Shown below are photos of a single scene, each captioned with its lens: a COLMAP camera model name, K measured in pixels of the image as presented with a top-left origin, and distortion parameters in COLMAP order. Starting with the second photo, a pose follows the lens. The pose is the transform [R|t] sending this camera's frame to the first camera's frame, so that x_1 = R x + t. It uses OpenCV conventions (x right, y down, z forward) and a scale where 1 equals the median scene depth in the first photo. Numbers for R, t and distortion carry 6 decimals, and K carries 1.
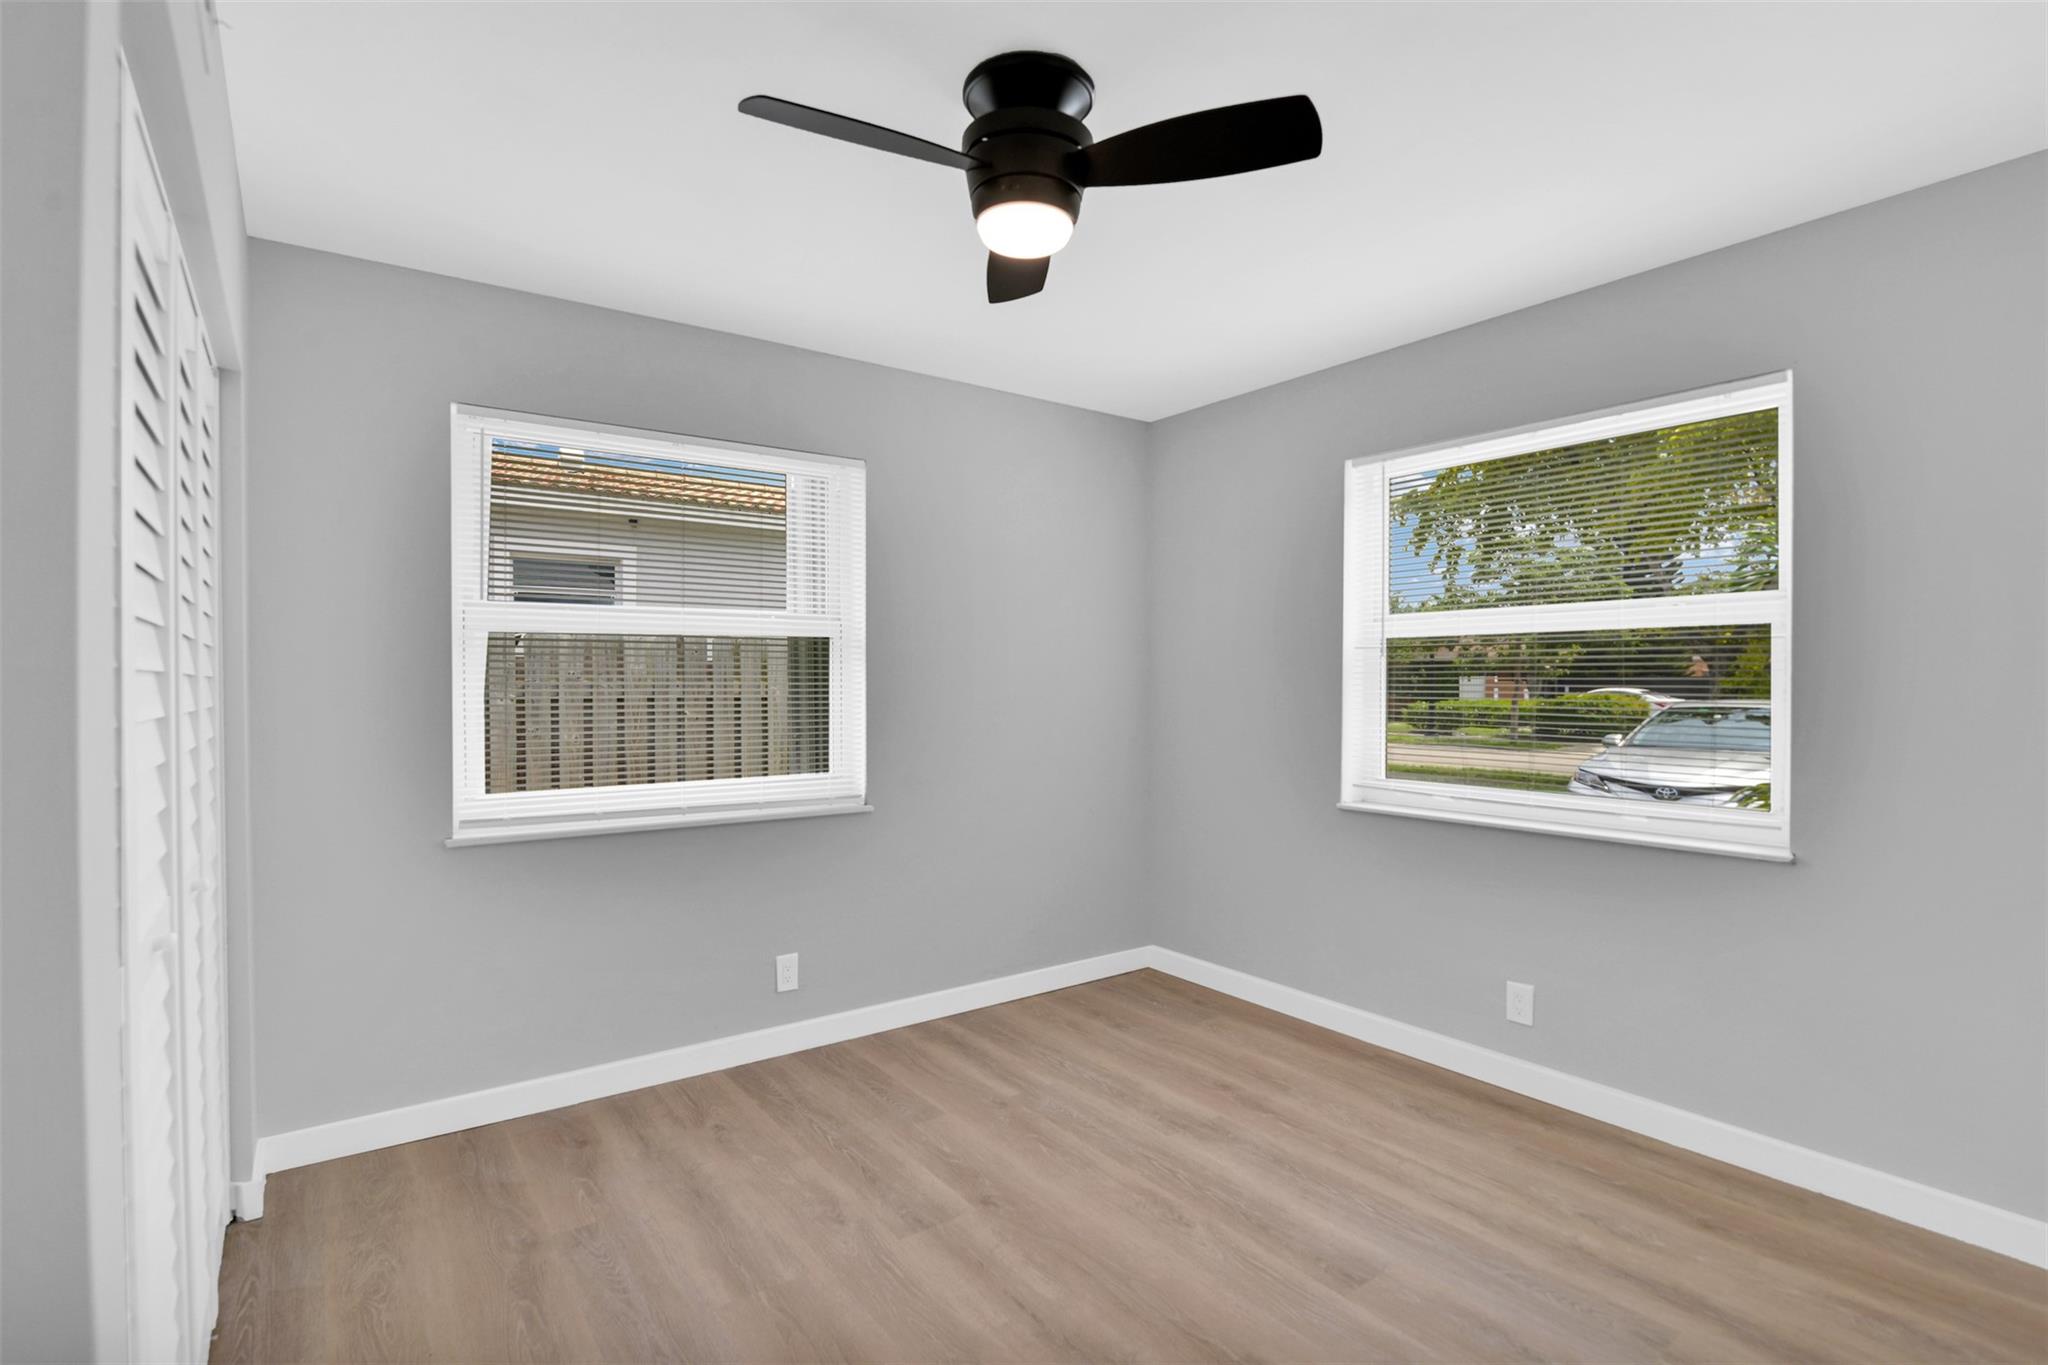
lens RADIAL K [[952.0, 0, 1033.7], [0, 952.0, 691.5], [0, 0, 1]] dist [-0.018610, -0.000044]
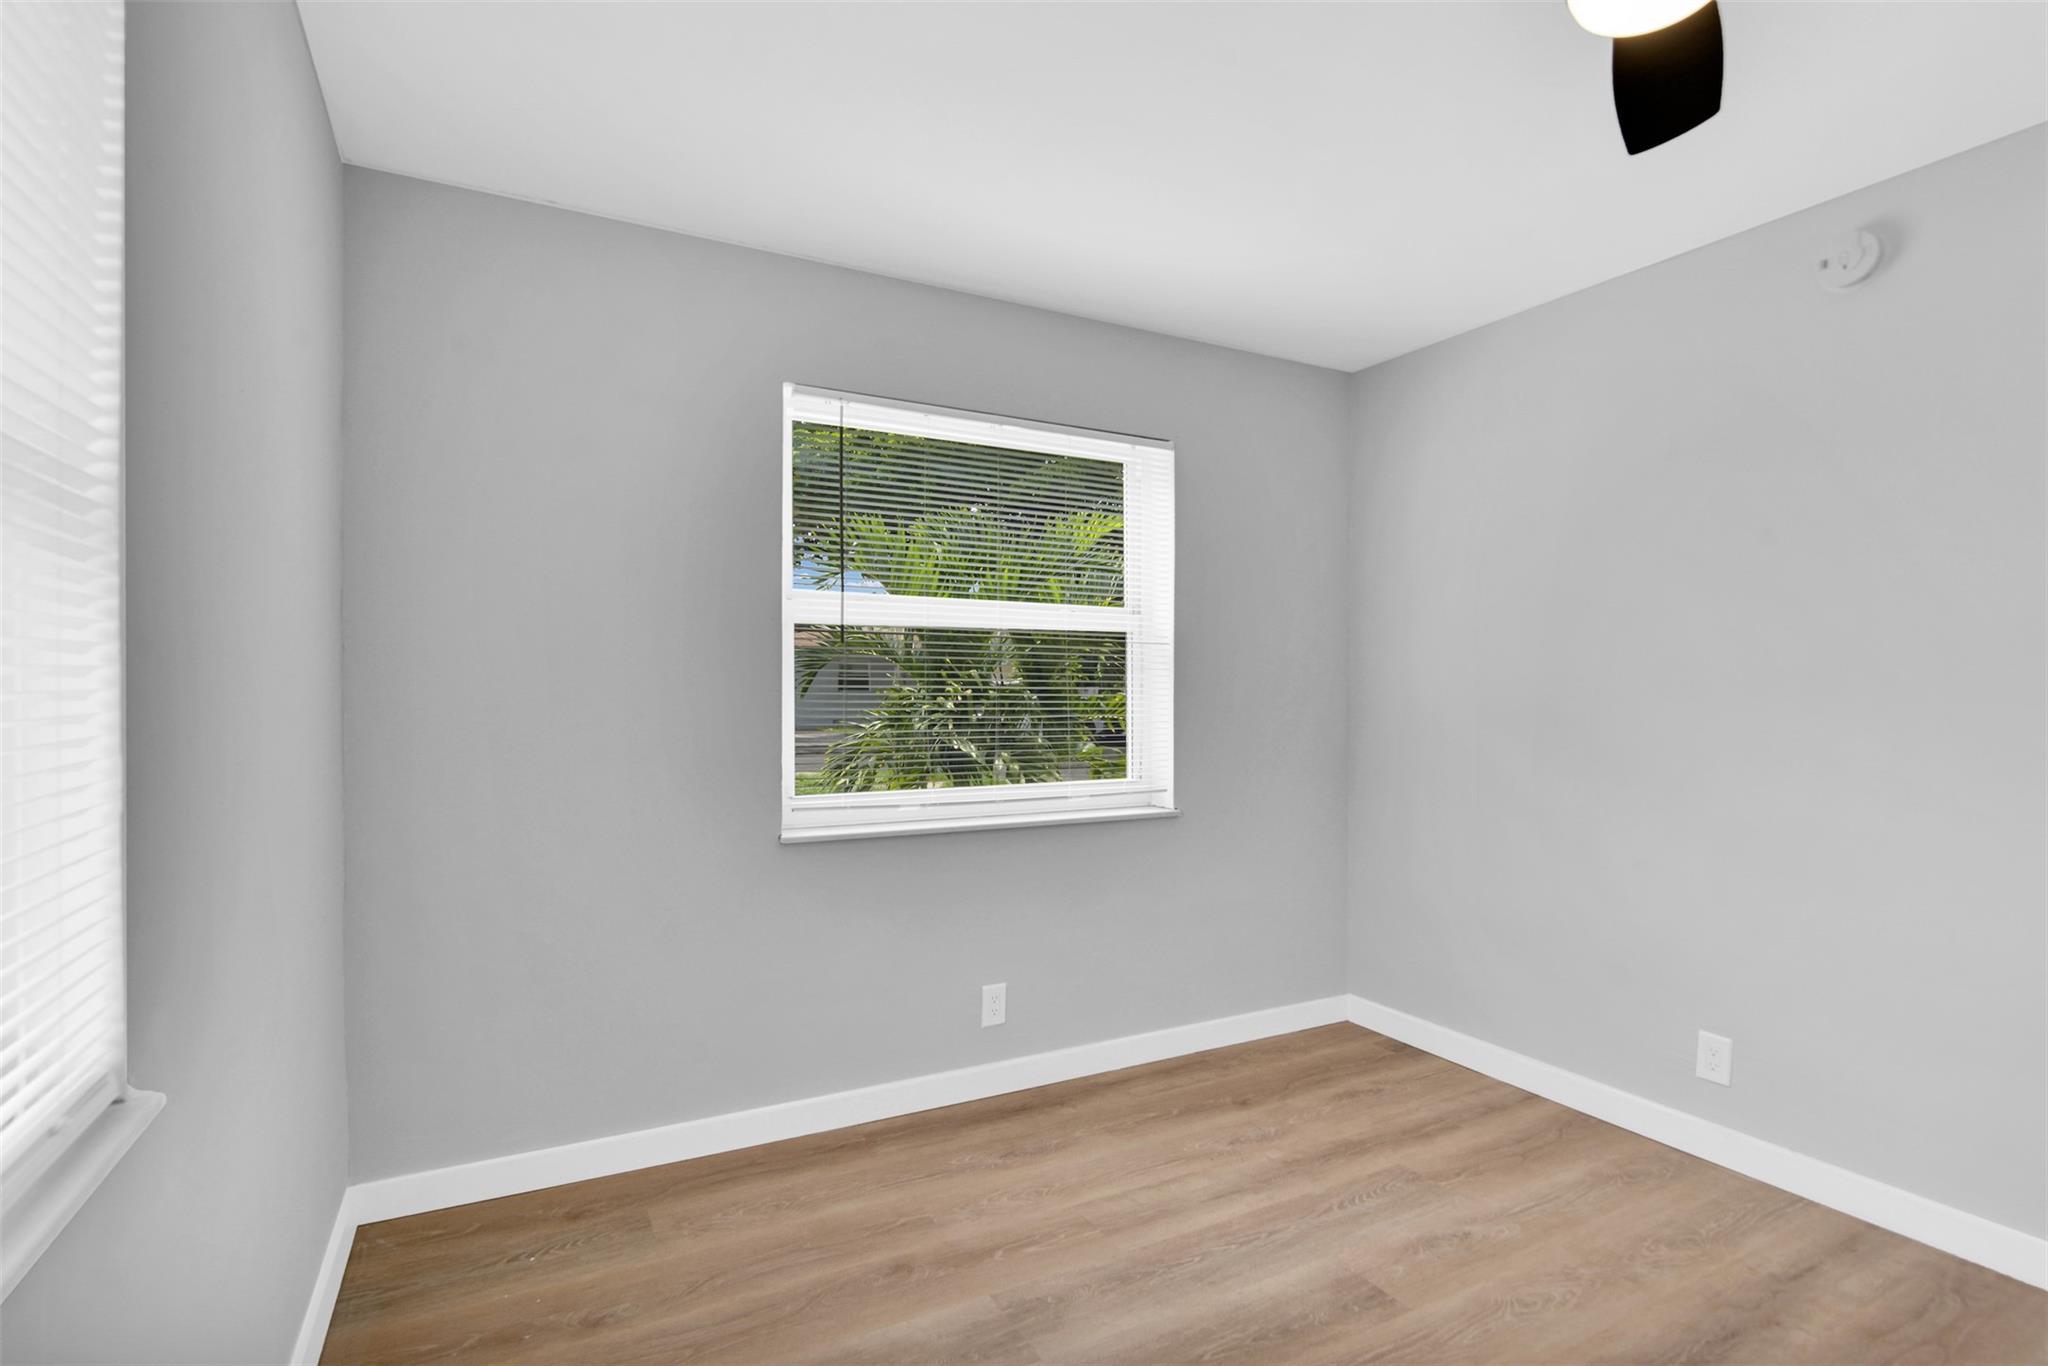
lens RADIAL K [[952.0, 0, 985.9], [0, 952.0, 692.0], [0, 0, 1]] dist [-0.018610, -0.000044]
pose [[0.180641, -0.002884, 0.983545, -0.487954], [0.006479, 0.999977, 0.001742, 0.004224], [-0.983528, 0.006058, 0.180655, 0.882635]]
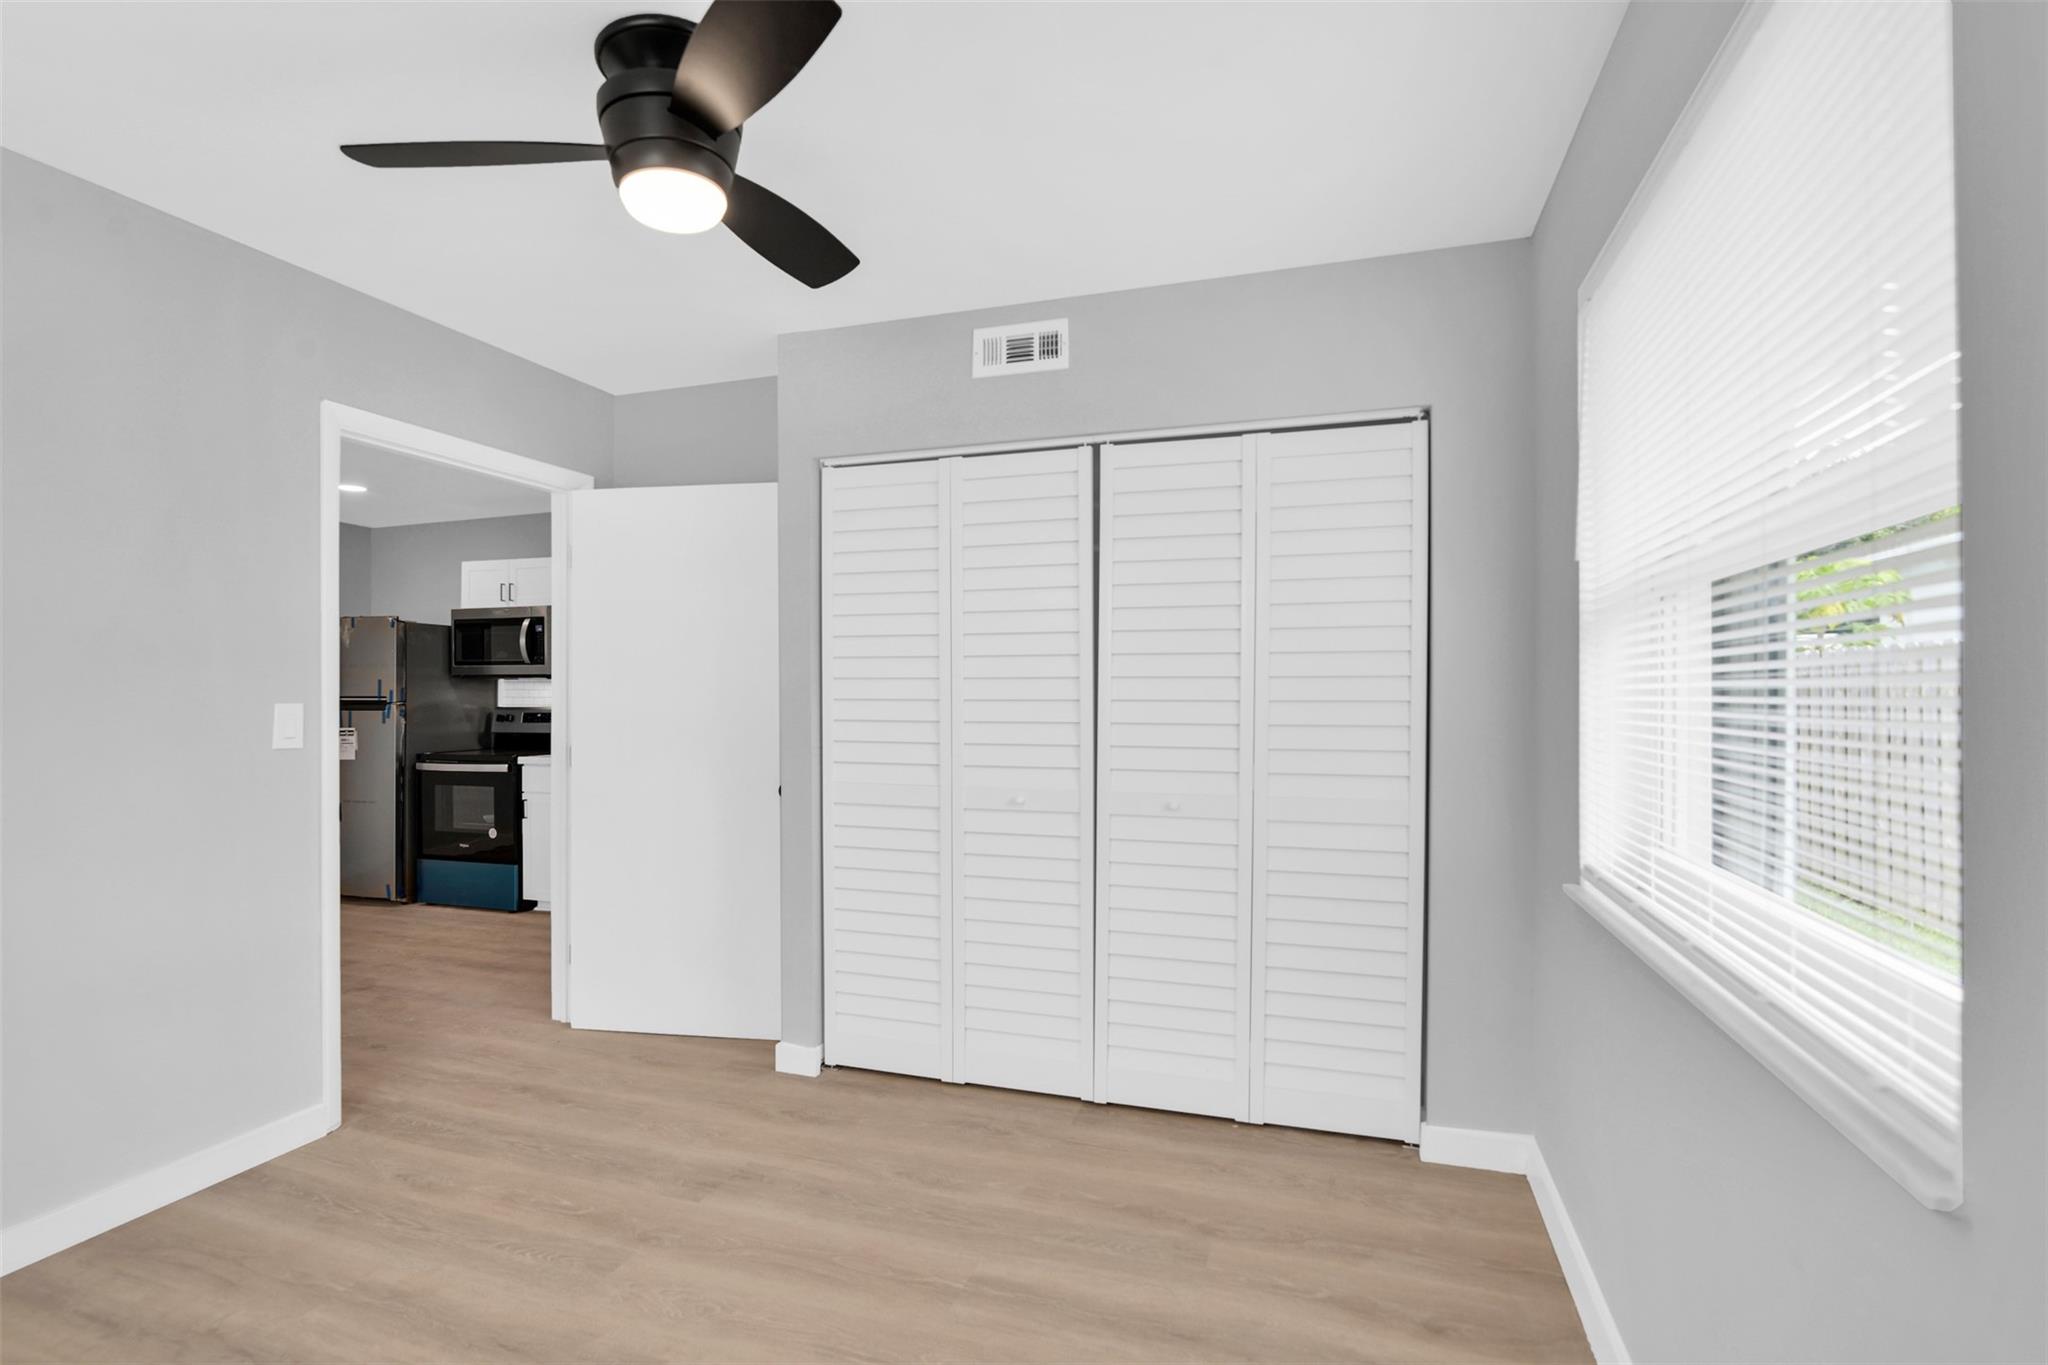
lens RADIAL K [[952.0, 0, 1027.6], [0, 952.0, 706.6], [0, 0, 1]] dist [-0.018610, -0.000044]
pose [[-0.818030, 0.014026, -0.575005, 0.161256], [0.005933, 0.999855, 0.015948, -0.001131], [0.575145, 0.009634, -0.817995, 1.315202]]
